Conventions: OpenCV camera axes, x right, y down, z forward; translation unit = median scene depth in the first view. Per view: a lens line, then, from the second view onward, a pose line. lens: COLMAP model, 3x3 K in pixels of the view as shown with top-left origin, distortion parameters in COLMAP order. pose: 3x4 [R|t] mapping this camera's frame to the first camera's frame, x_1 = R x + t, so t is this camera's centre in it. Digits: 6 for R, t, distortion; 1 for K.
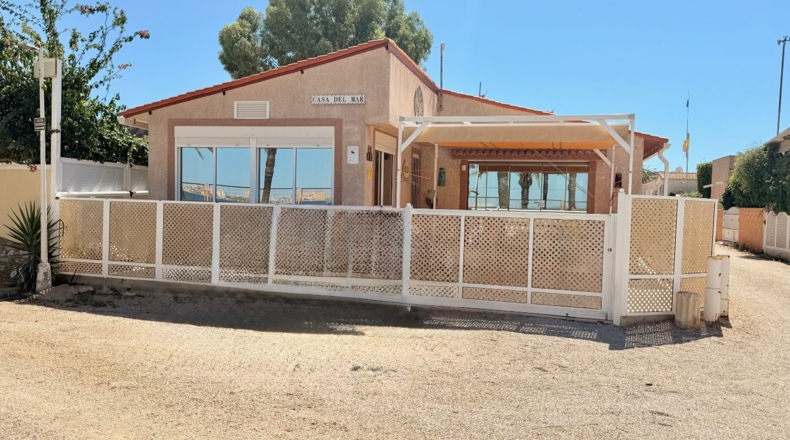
lens RADIAL K [[614.0, 0, 395.0], [0, 614.0, 220.0], [0, 0, 1]] dist [0.123793, -0.194800]
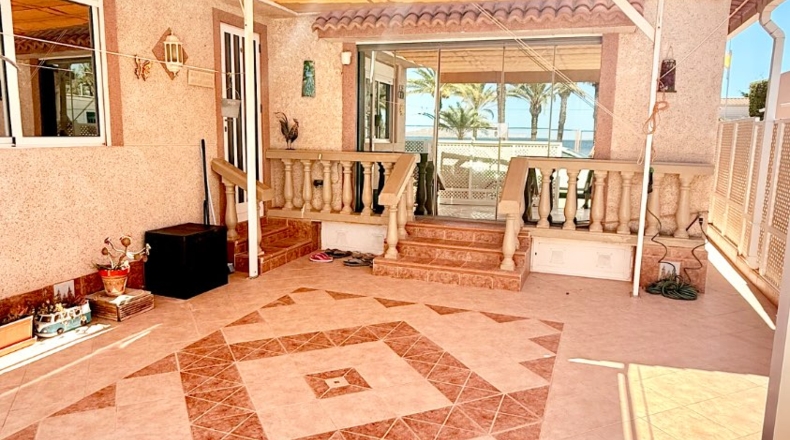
lens RADIAL K [[551.3, 0, 395.0], [0, 551.3, 220.0], [0, 0, 1]] dist [-0.015819, -0.000001]
pose [[0.997451, 0.000169, -0.071352, 0.242184], [0.008511, 0.992577, 0.121324, -0.013011], [0.070842, -0.121622, 0.990045, 0.734254]]
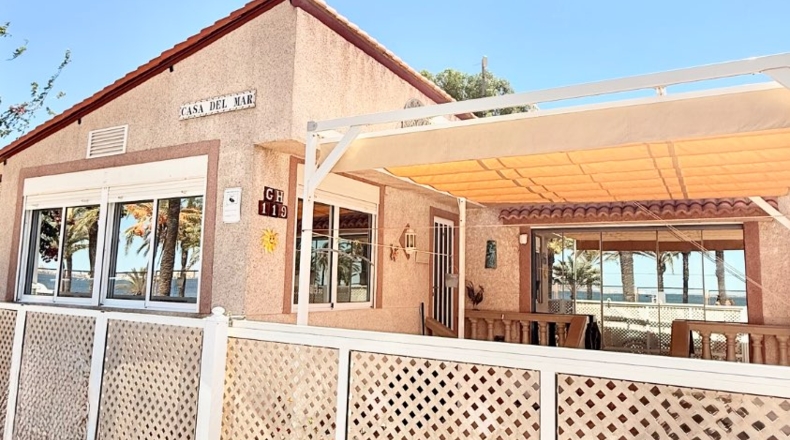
lens RADIAL K [[551.3, 0, 395.0], [0, 551.3, 220.0], [0, 0, 1]] dist [-0.015819, -0.000001]
pose [[0.967183, -0.031190, -0.252158, 0.169837], [-0.007843, 0.988299, -0.152328, -0.023733], [0.253958, 0.149307, 0.955622, 0.570350]]
